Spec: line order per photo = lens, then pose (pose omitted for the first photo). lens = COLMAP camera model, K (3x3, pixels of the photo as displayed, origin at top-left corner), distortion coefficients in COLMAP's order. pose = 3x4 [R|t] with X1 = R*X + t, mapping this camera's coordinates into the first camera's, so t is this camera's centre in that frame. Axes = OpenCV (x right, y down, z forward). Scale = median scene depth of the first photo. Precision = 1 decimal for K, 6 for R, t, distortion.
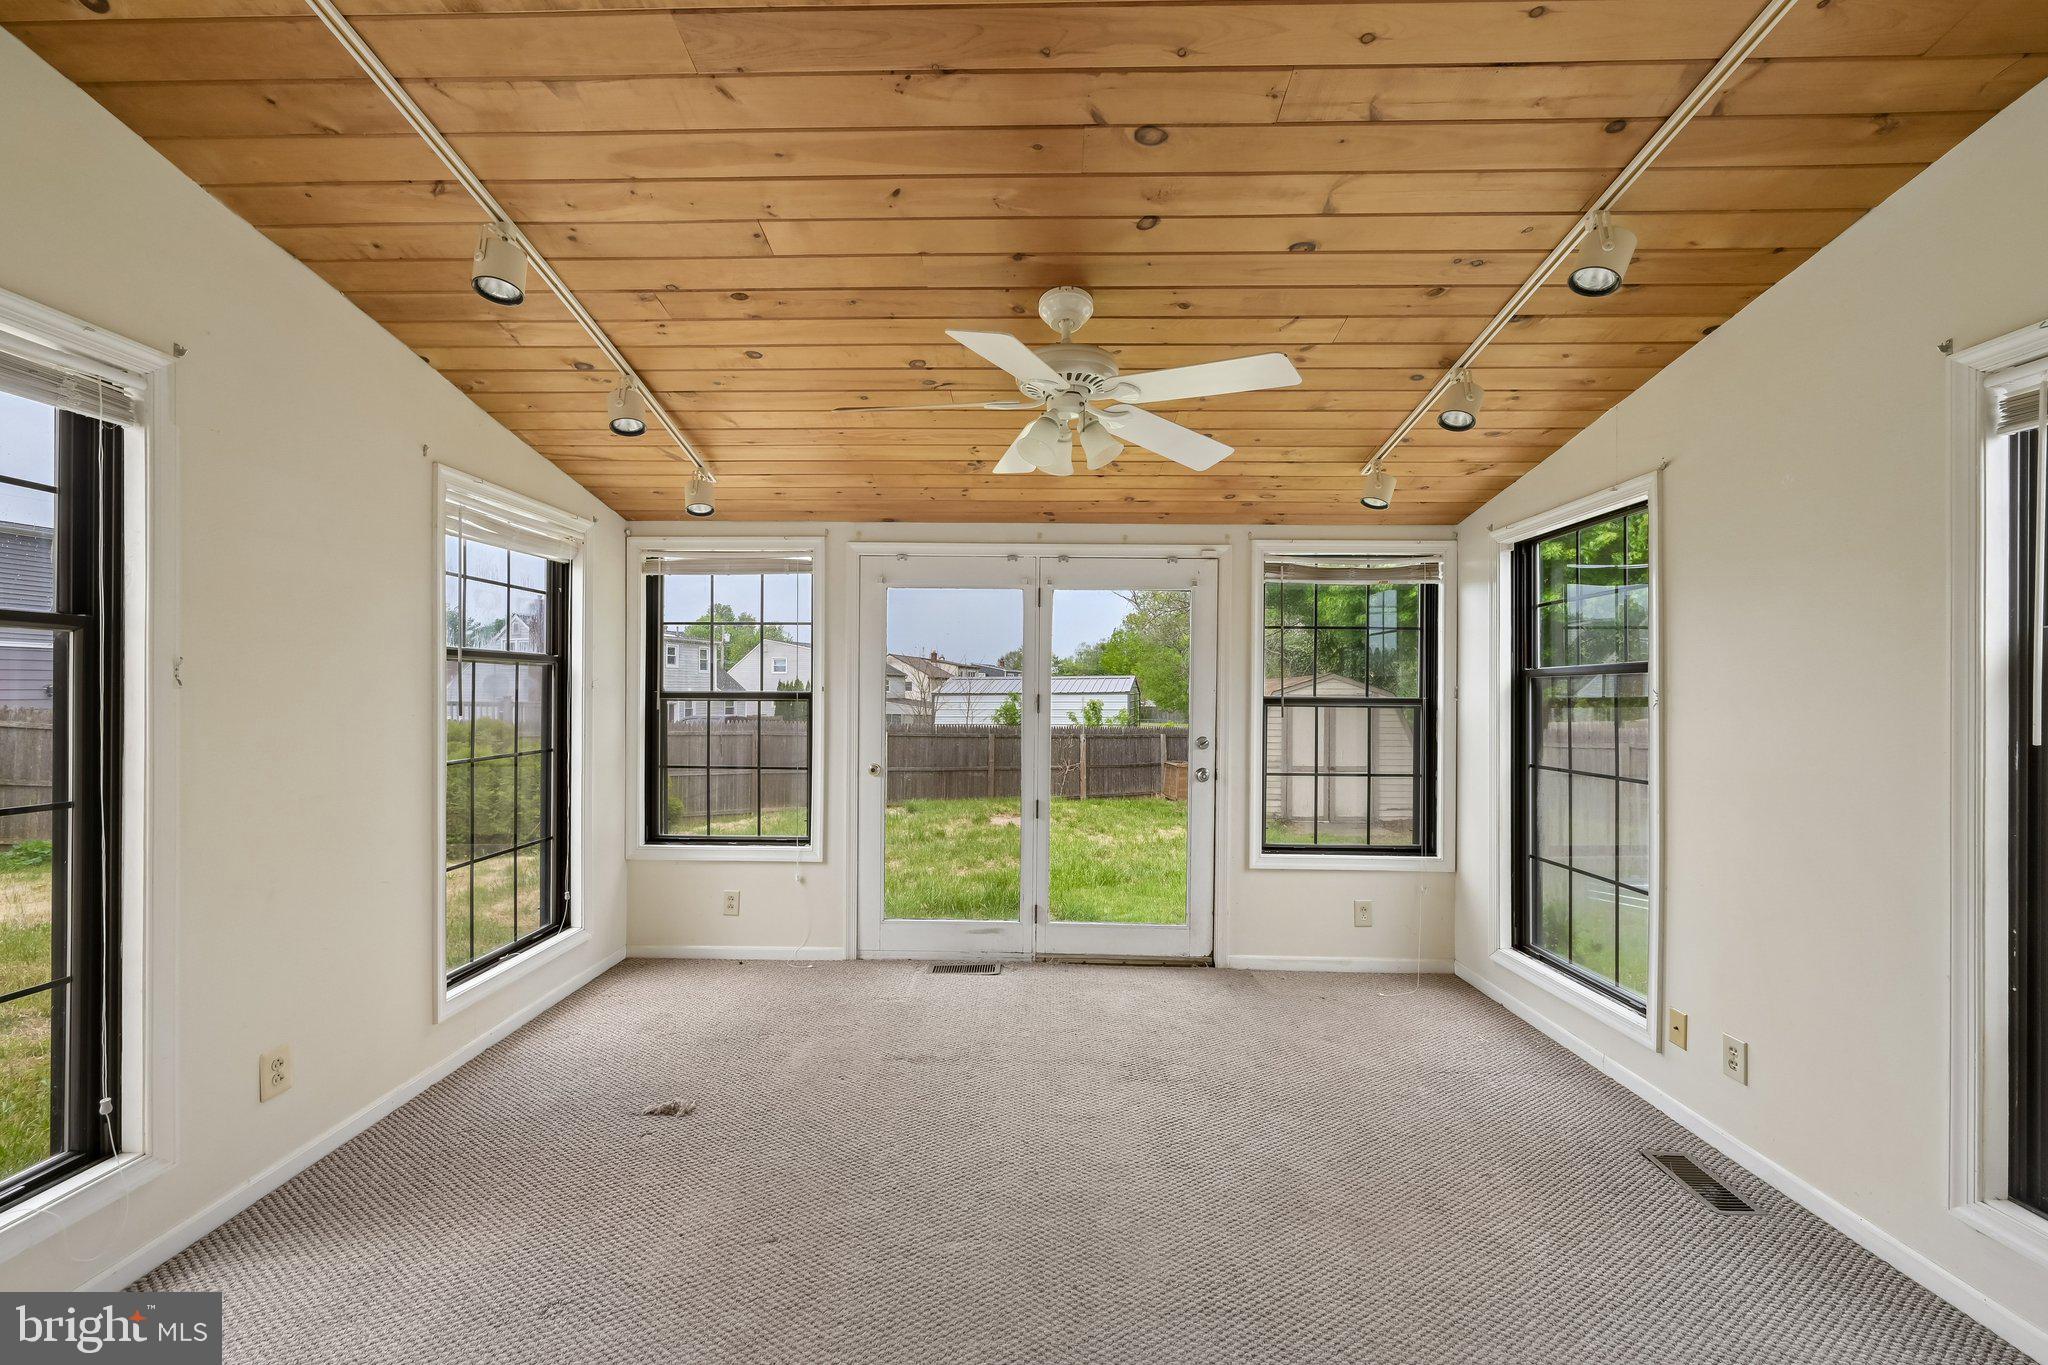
lens RADIAL K [[829.4, 0, 1030.2], [0, 829.4, 692.8], [0, 0, 1]] dist [-0.001284, 0.000152]
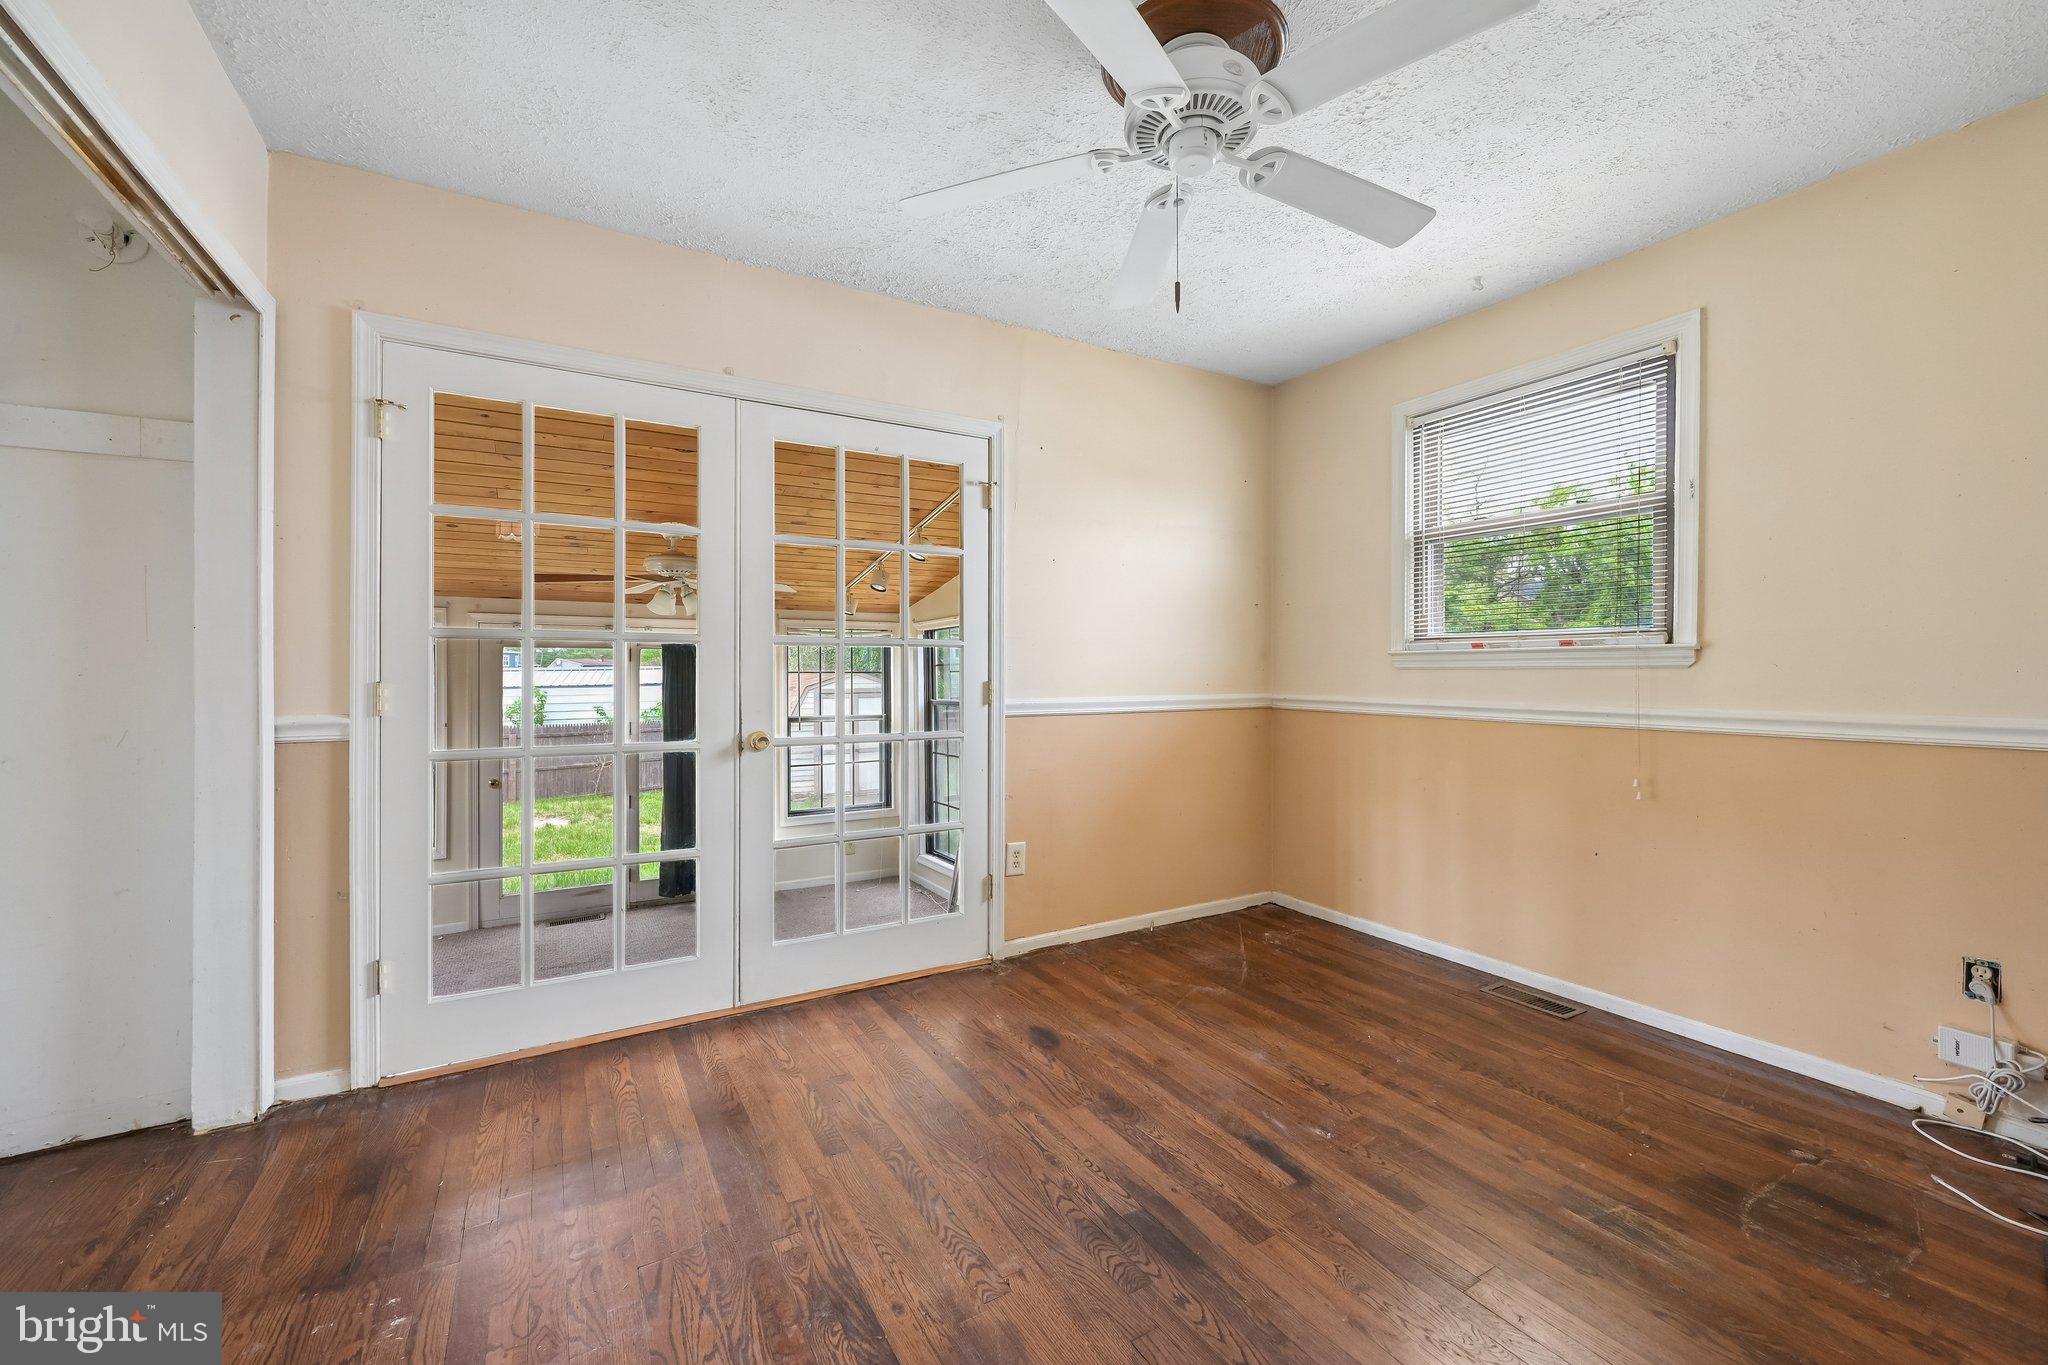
lens RADIAL K [[829.4, 0, 1031.1], [0, 829.4, 673.1], [0, 0, 1]] dist [-0.001284, 0.000152]
pose [[0.858030, -0.011318, 0.513474, -0.130265], [0.013702, 0.999906, -0.000856, -0.072560], [-0.513416, 0.007770, 0.858105, -0.598105]]
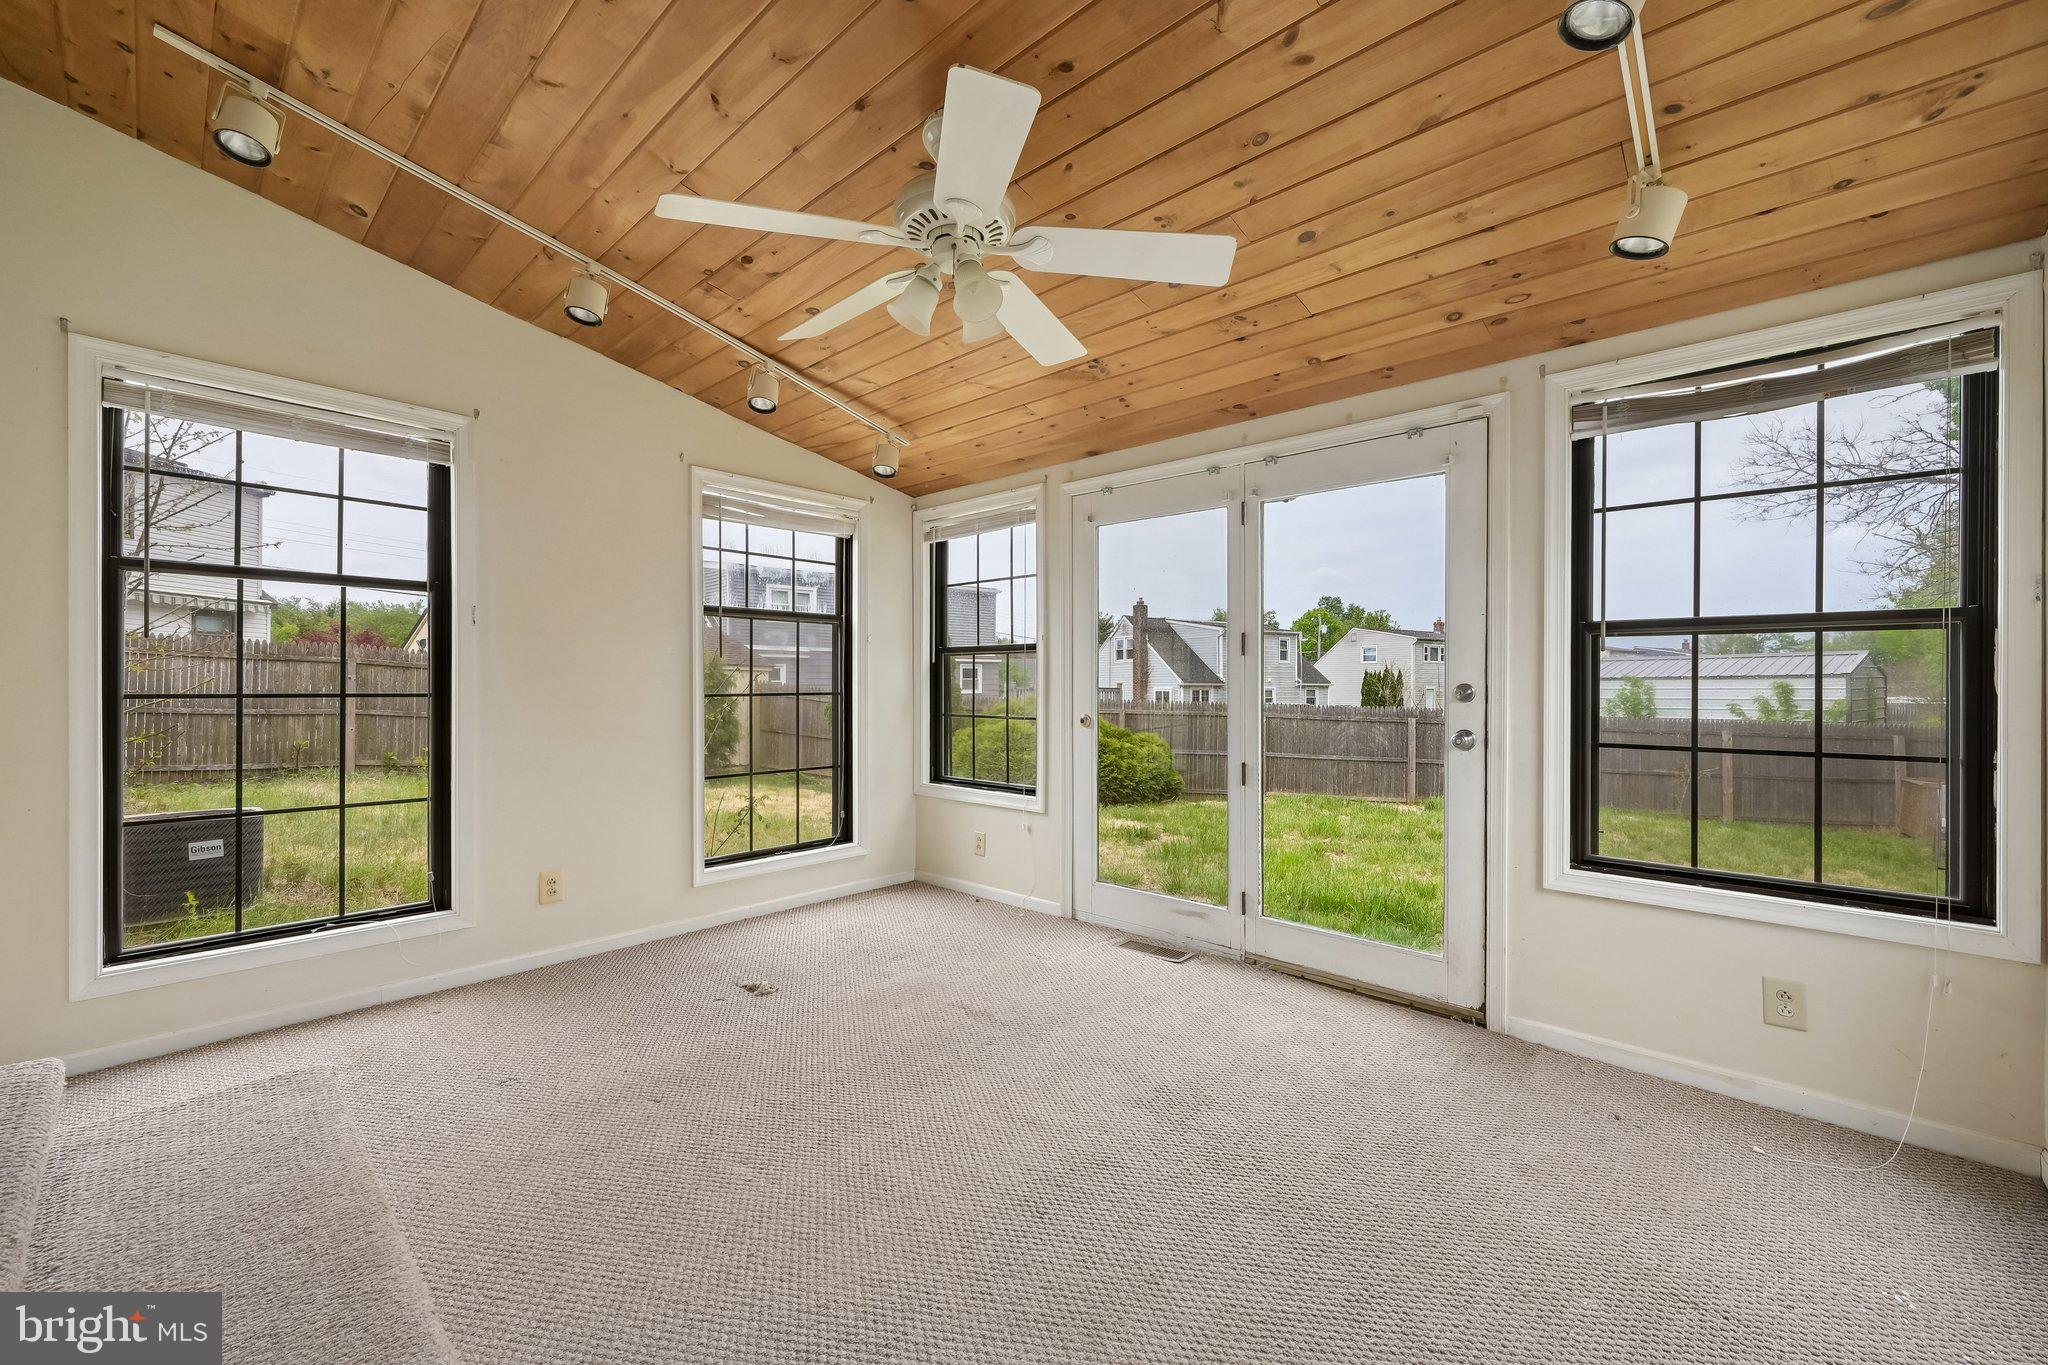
lens RADIAL K [[829.4, 0, 1014.9], [0, 829.4, 686.9], [0, 0, 1]] dist [-0.001284, 0.000152]
pose [[0.742411, -0.002067, -0.669942, 0.389323], [0.001696, 0.999998, -0.001206, 0.055803], [0.669943, -0.000241, 0.742413, 0.248550]]
